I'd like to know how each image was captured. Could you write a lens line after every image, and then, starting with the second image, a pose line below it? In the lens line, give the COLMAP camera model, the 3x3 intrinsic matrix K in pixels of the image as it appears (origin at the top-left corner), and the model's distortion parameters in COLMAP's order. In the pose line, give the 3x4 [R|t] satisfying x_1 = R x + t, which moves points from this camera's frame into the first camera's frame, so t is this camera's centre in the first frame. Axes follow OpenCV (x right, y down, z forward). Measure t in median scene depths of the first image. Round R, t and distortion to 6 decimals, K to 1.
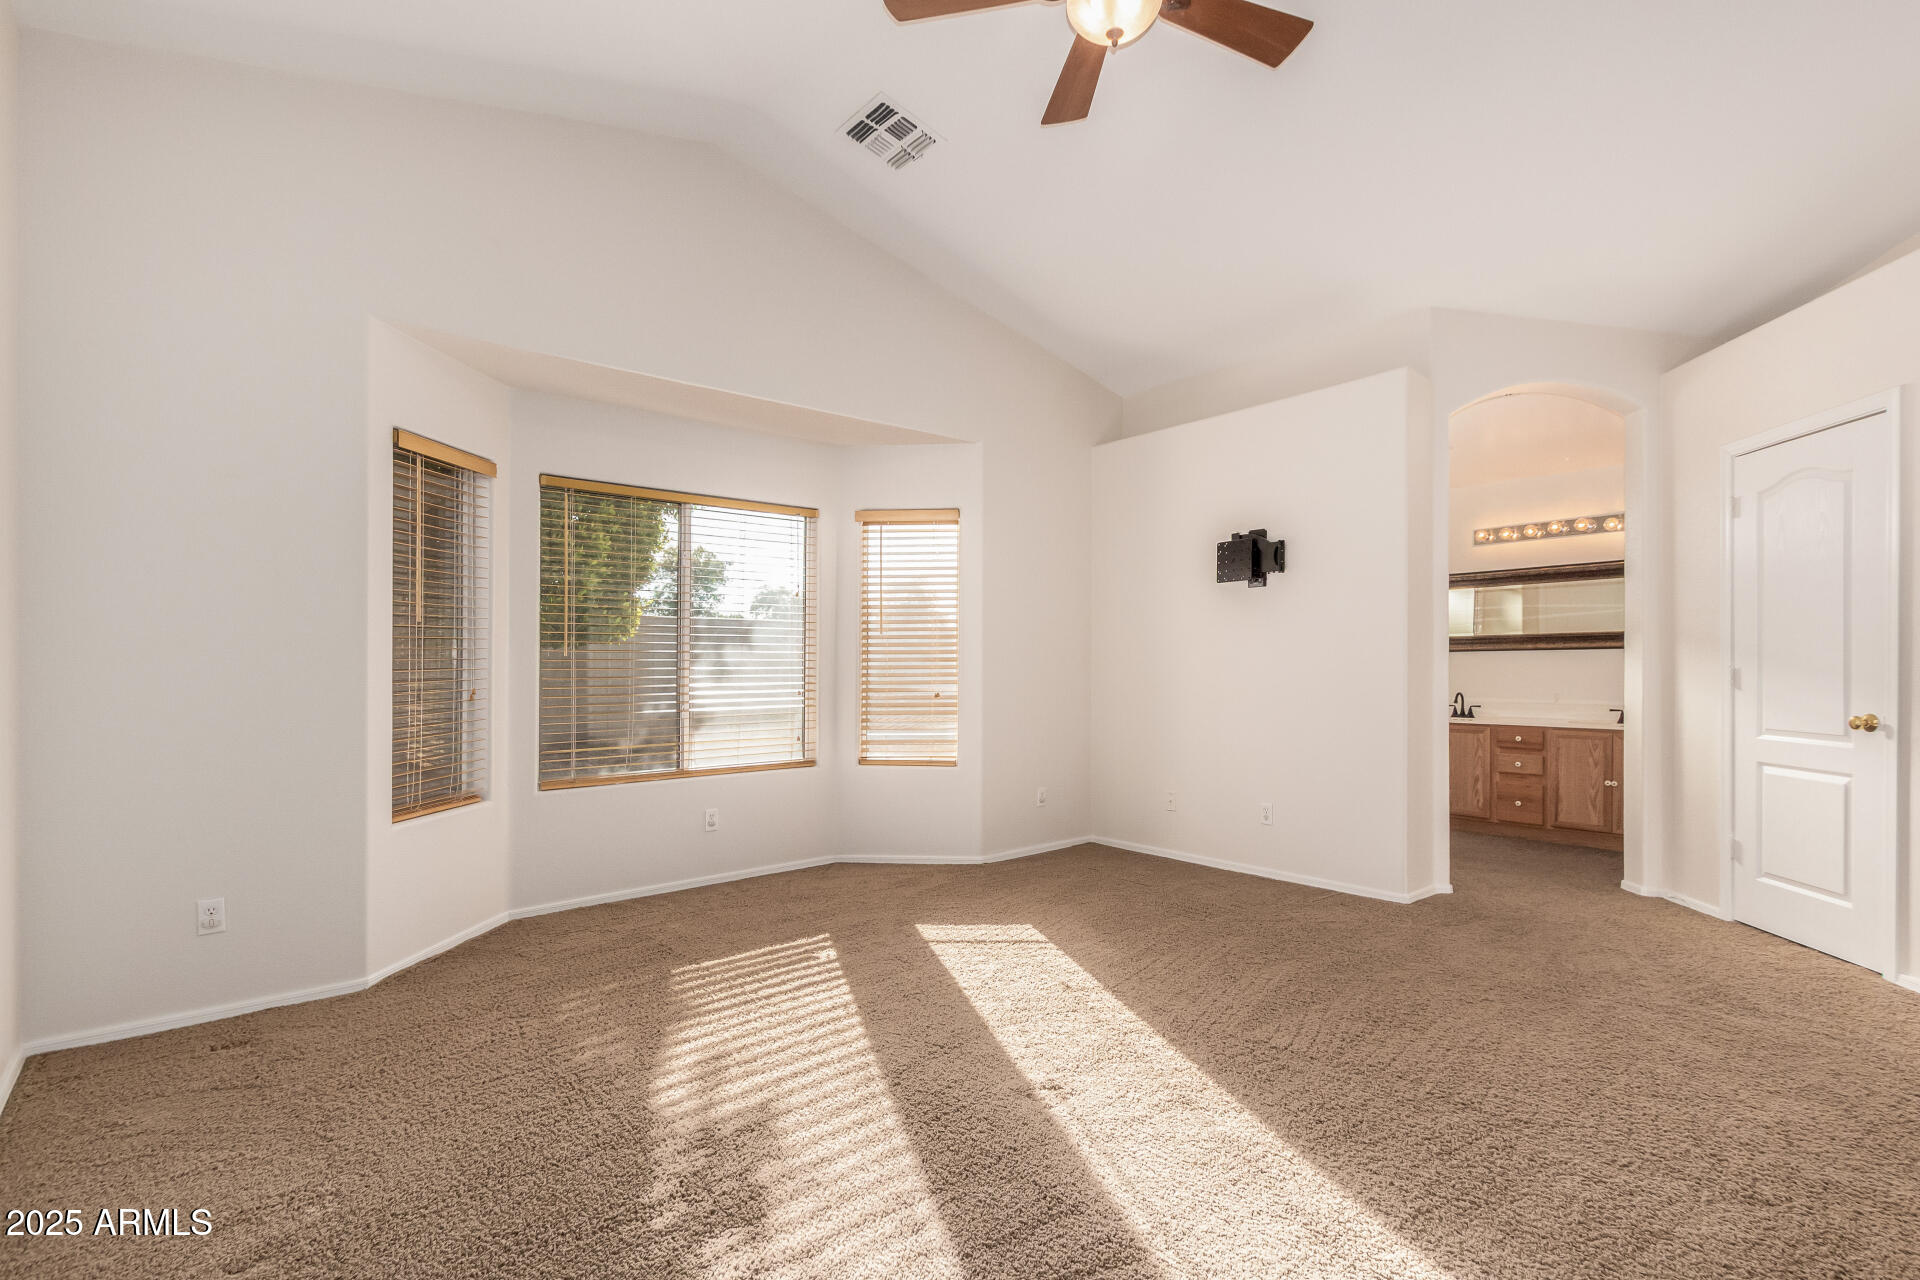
lens RADIAL K [[875.0, 0, 963.2], [0, 875.0, 662.8], [0, 0, 1]] dist [0.002744, 0.000318]
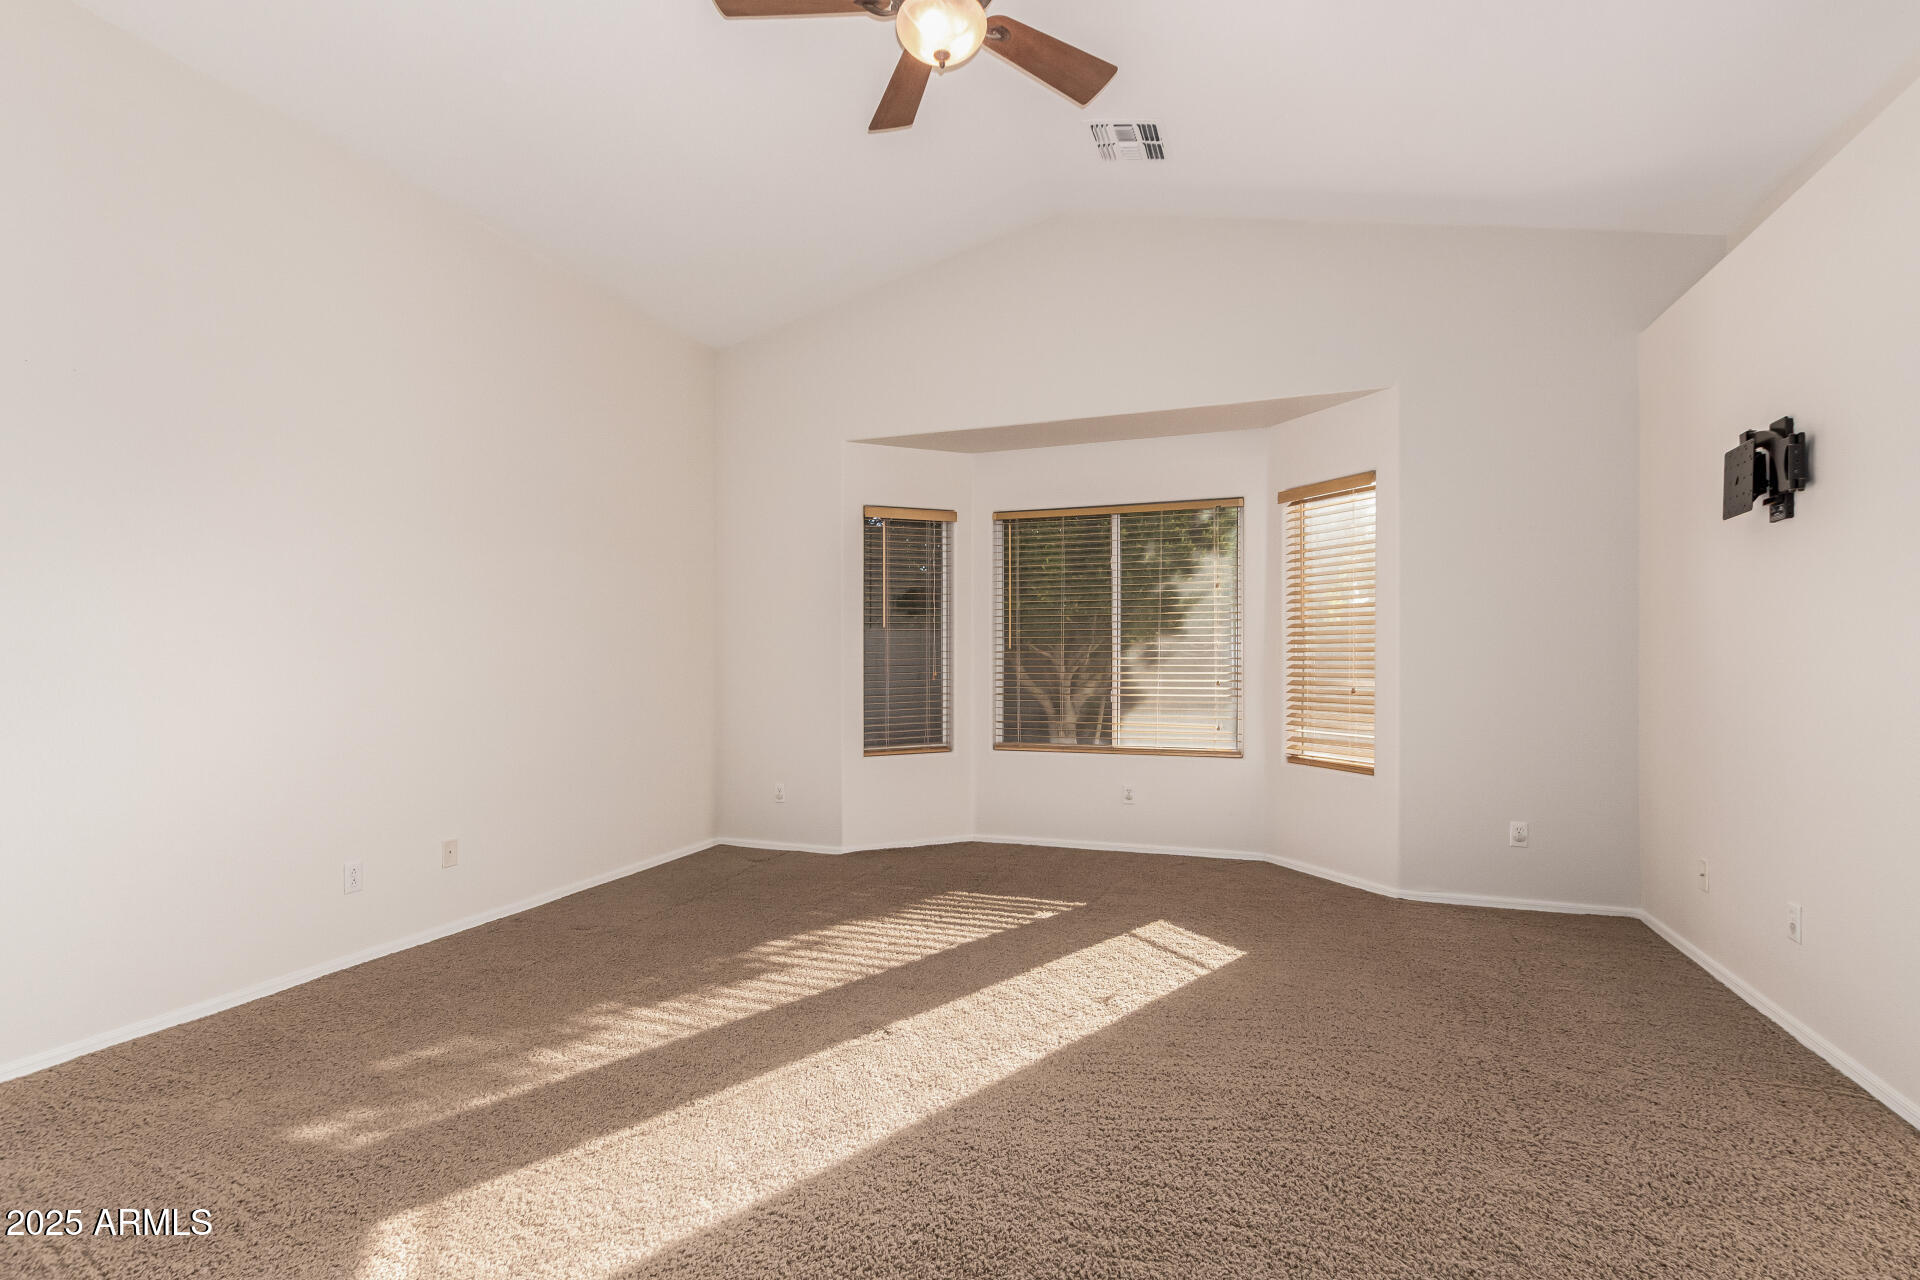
lens RADIAL K [[860.0, 0, 960.0], [0, 860.0, 640.0], [0, 0, 1]] dist [-0.000816, 0.000082]
pose [[0.510613, -0.013588, -0.859703, 0.714594], [0.001694, 0.999889, -0.014798, -0.001794], [0.859809, 0.006099, 0.510580, 0.332953]]
